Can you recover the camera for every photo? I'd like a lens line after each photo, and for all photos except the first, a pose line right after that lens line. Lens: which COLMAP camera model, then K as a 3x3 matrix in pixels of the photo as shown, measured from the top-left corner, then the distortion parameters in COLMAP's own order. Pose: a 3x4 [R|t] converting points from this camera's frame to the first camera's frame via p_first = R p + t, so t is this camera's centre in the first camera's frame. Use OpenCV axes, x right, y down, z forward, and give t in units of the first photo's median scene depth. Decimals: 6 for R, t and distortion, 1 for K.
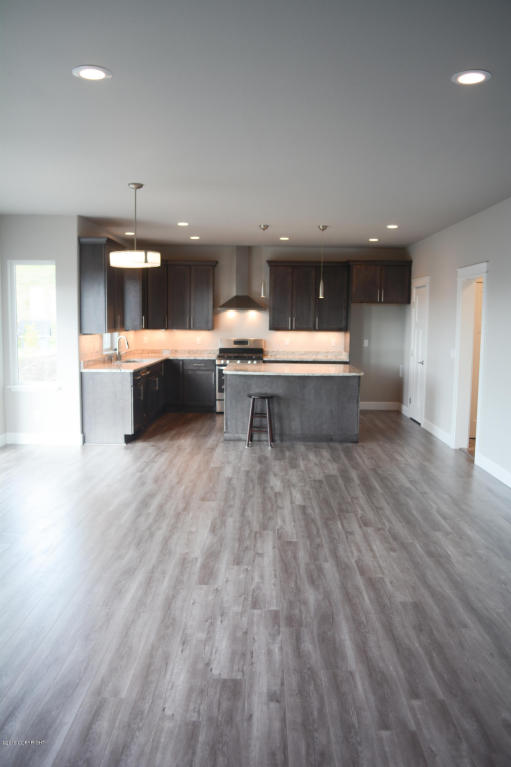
lens RADIAL K [[595.3, 0, 255.7], [0, 595.3, 383.1], [0, 0, 1]] dist [-0.002765, -0.001228]
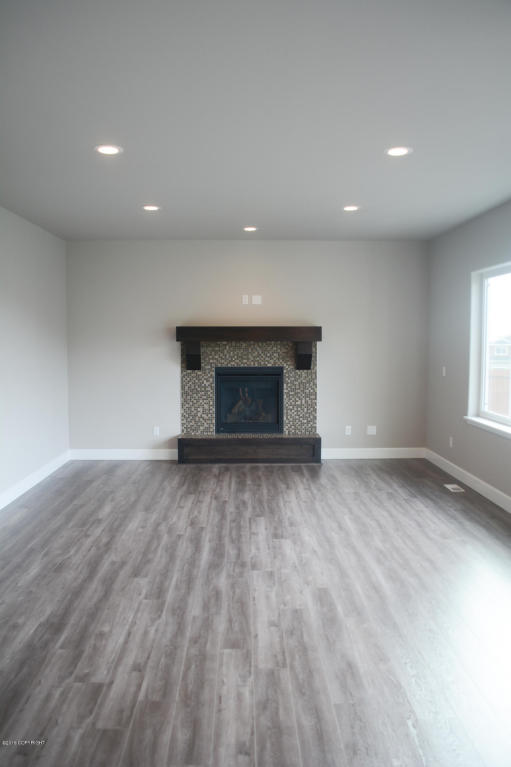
lens RADIAL K [[595.3, 0, 255.6], [0, 595.3, 383.4], [0, 0, 1]] dist [-0.002765, -0.001228]
pose [[-0.999275, -0.009637, -0.036833, 0.067741], [-0.016190, 0.983162, 0.182016, -0.194240], [0.034459, 0.182480, -0.982606, 1.832113]]
